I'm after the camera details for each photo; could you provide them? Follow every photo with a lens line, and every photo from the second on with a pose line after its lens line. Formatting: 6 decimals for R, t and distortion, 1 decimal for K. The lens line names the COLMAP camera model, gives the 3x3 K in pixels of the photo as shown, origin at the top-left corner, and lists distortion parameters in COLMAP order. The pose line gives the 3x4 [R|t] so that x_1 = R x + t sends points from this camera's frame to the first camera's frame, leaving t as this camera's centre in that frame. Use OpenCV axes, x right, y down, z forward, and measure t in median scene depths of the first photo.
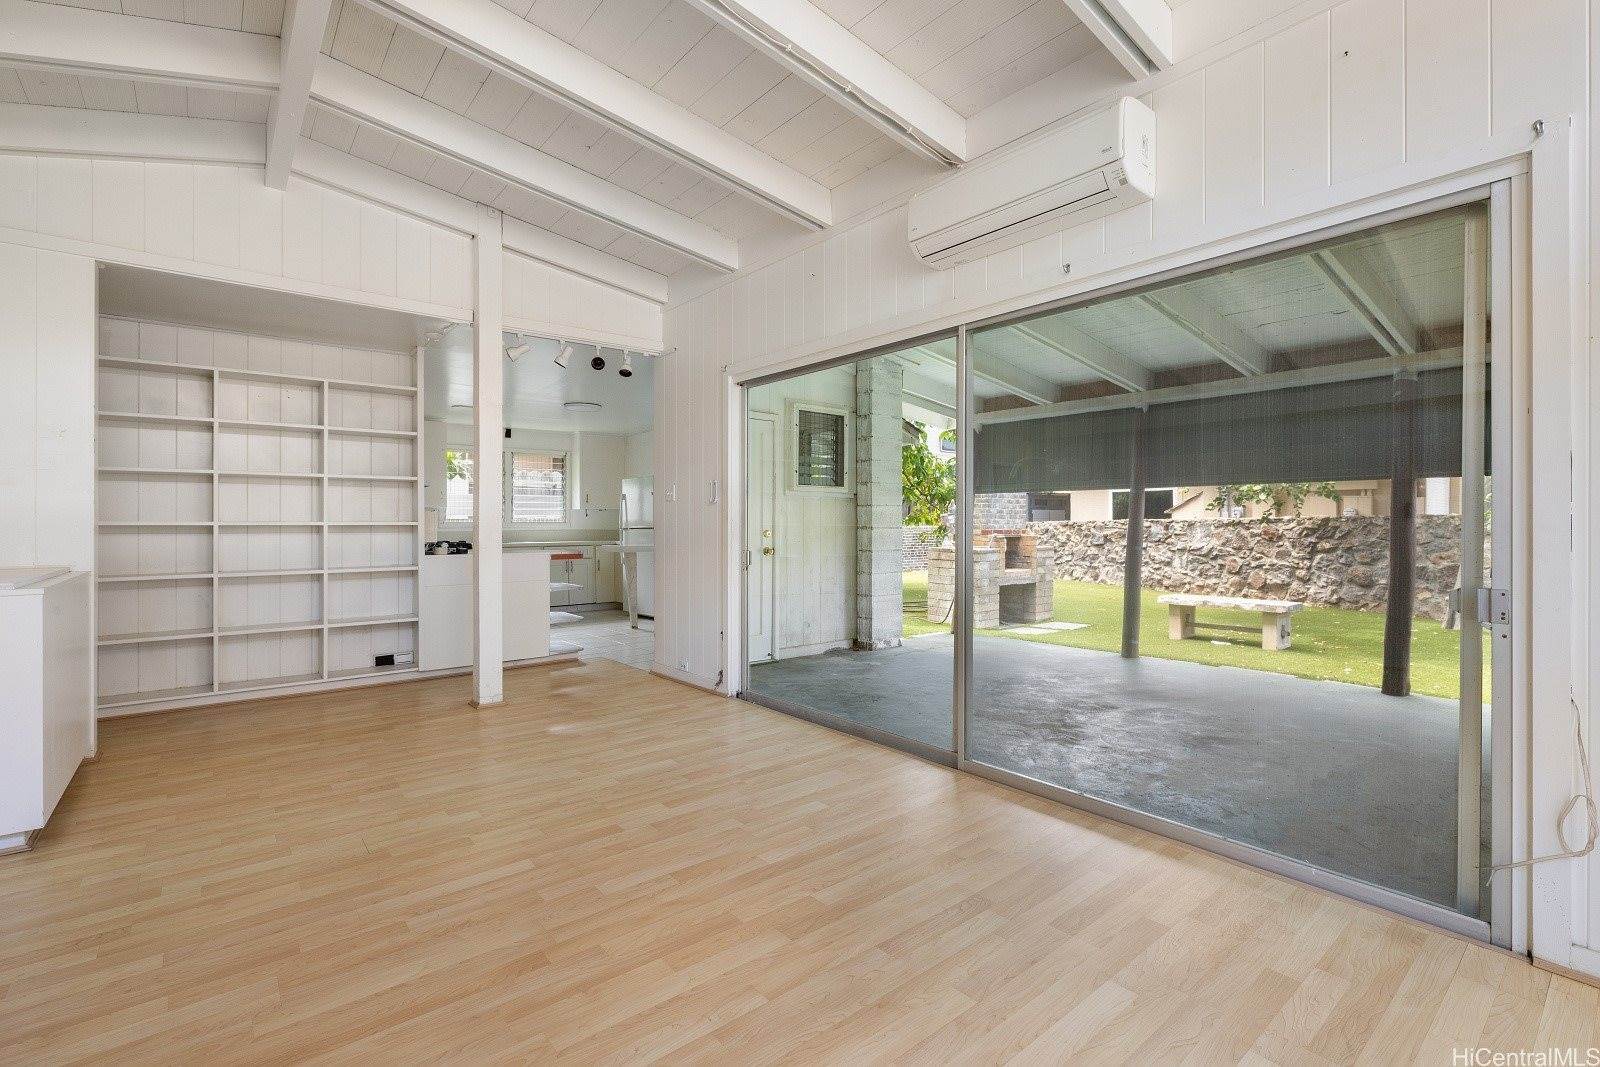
lens RADIAL K [[680.3, 0, 797.6], [0, 680.3, 529.5], [0, 0, 1]] dist [0.002639, 0.000204]
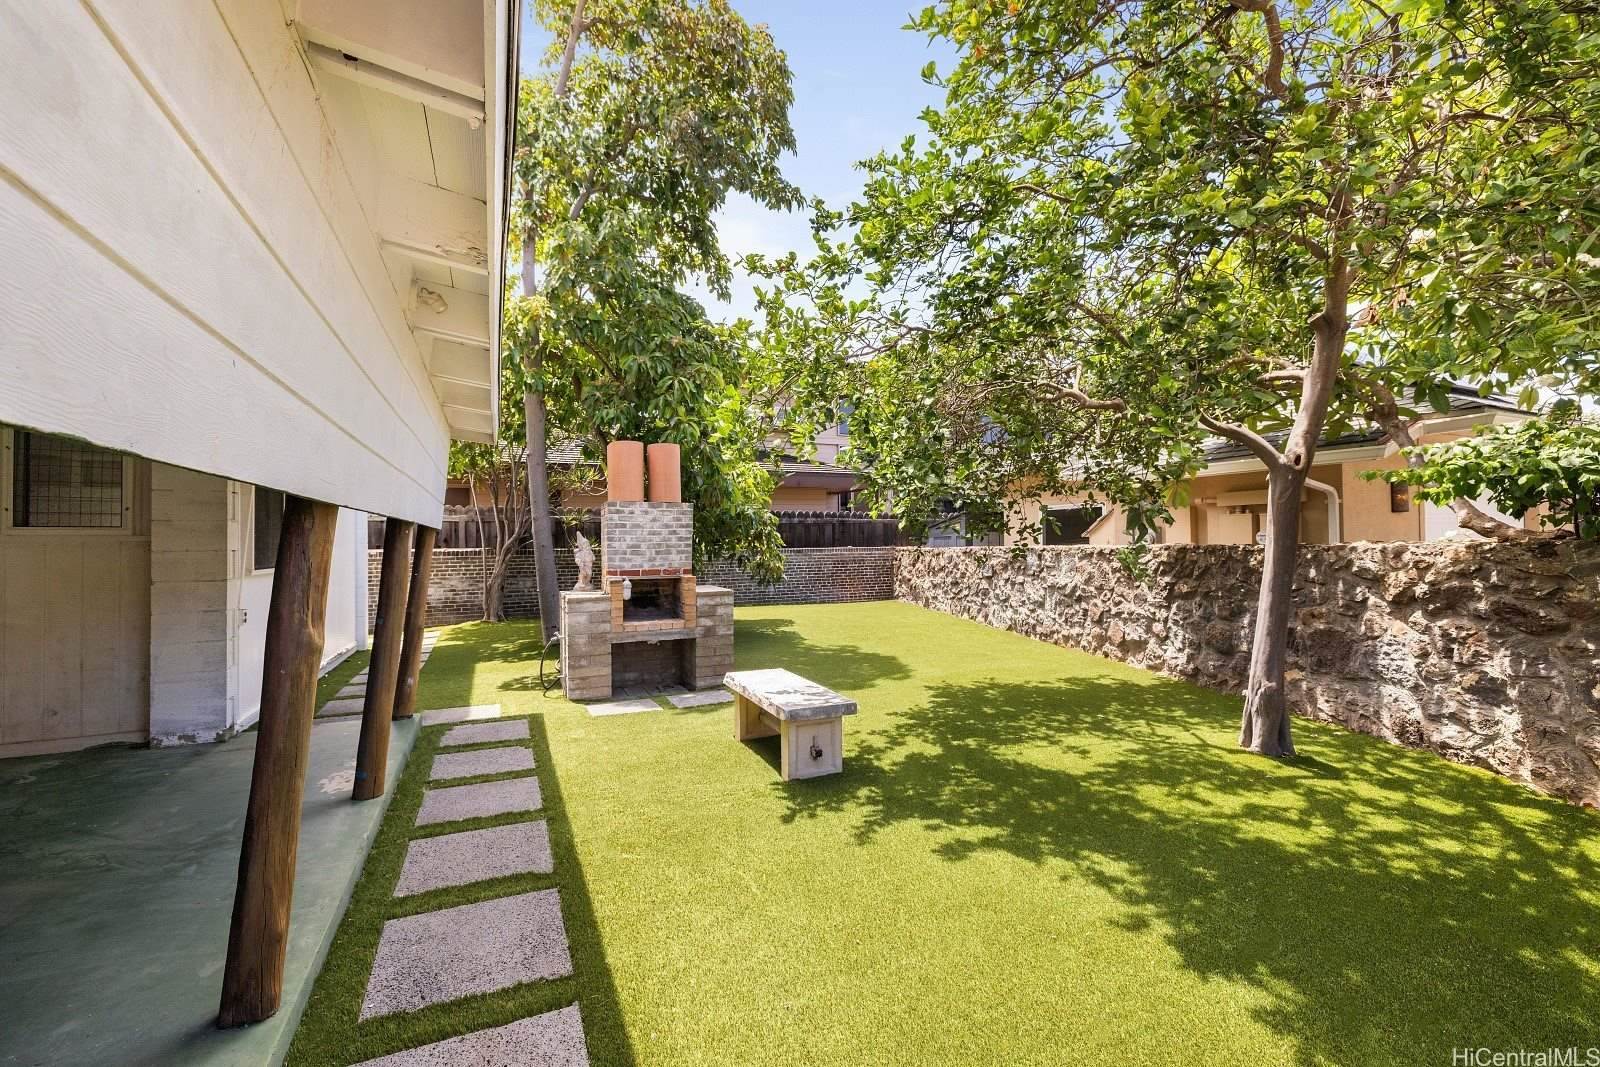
lens RADIAL K [[630.5, 0, 807.4], [0, 630.5, 538.5], [0, 0, 1]] dist [0.001670, 0.000111]
pose [[0.969231, -0.011022, -0.245905, 0.542443], [0.007873, 0.999874, -0.013785, -0.019108], [0.246026, 0.011425, 0.969196, 0.289116]]
